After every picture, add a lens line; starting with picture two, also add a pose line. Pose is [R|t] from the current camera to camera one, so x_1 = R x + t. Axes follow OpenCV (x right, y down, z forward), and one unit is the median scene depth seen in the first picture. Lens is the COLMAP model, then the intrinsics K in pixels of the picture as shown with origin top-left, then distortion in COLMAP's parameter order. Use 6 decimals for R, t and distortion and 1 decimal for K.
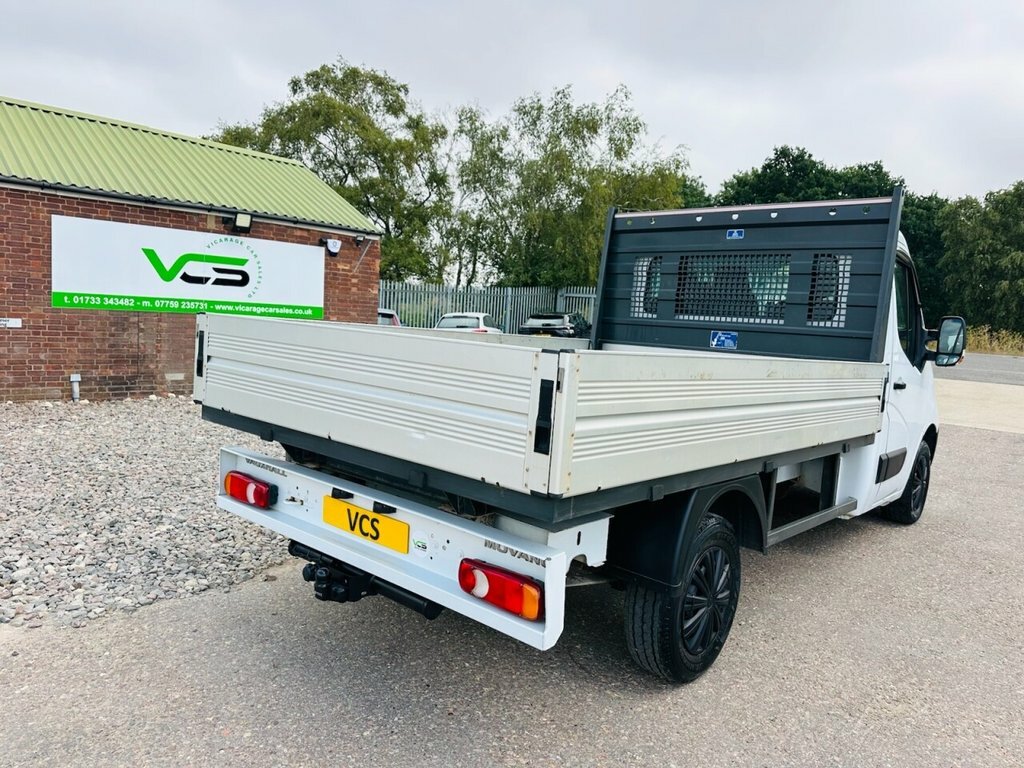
lens RADIAL K [[722.7, 0, 512.9], [0, 722.7, 381.7], [0, 0, 1]] dist [0.033818, -0.043160]
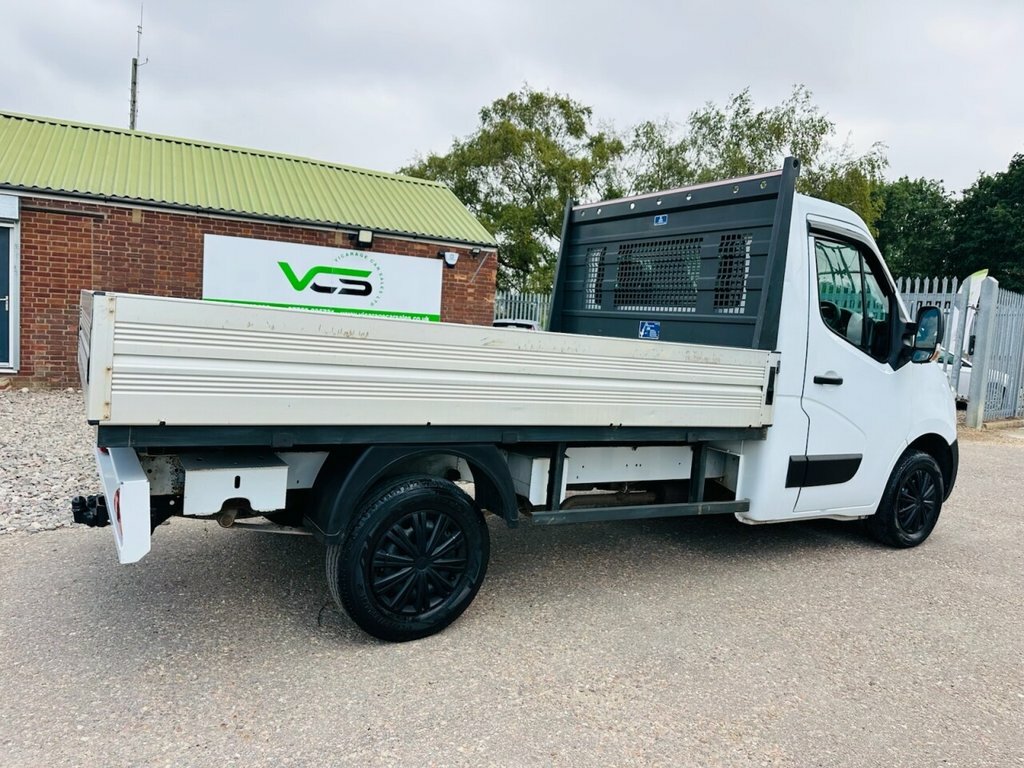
lens RADIAL K [[722.7, 0, 517.4], [0, 722.7, 380.5], [0, 0, 1]] dist [0.033818, -0.043160]
pose [[0.954981, 0.027155, -0.295422, 0.415071], [-0.035851, 0.999068, -0.024057, 0.038693], [0.294494, 0.033565, 0.955064, 0.037776]]
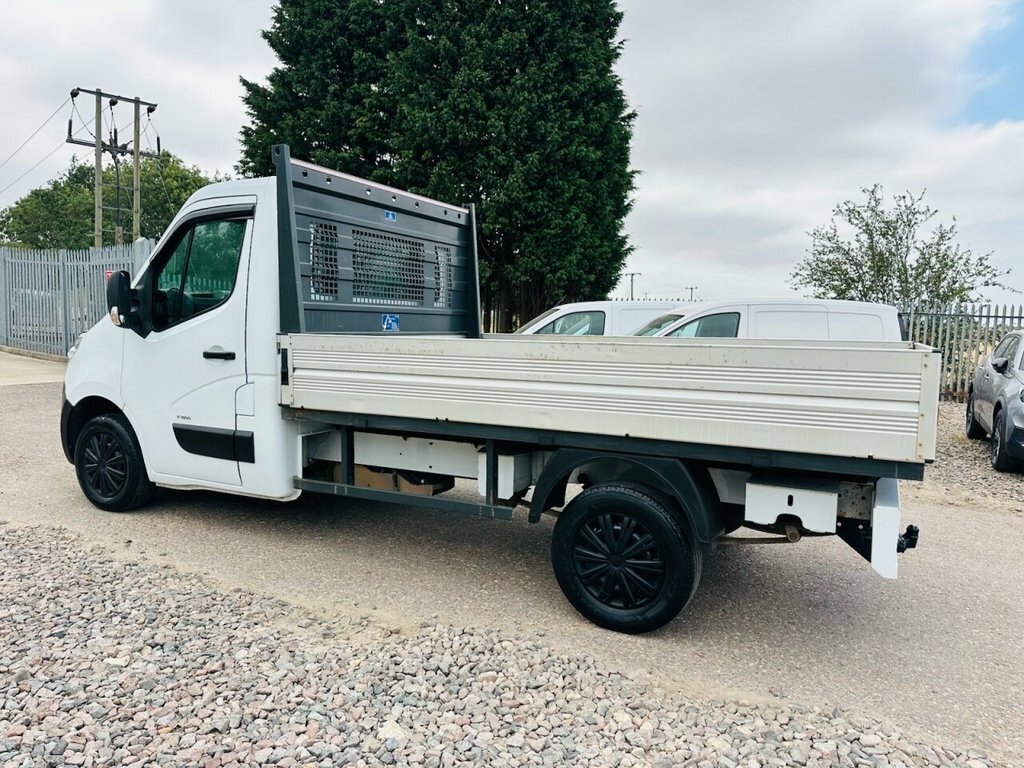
lens RADIAL K [[722.7, 0, 510.9], [0, 722.7, 394.7], [0, 0, 1]] dist [0.033818, -0.043160]
pose [[-0.242302, -0.168937, 0.955380, -0.720497], [0.035228, 0.982542, 0.182674, -0.138123], [-0.969561, 0.077919, -0.232121, 1.092006]]
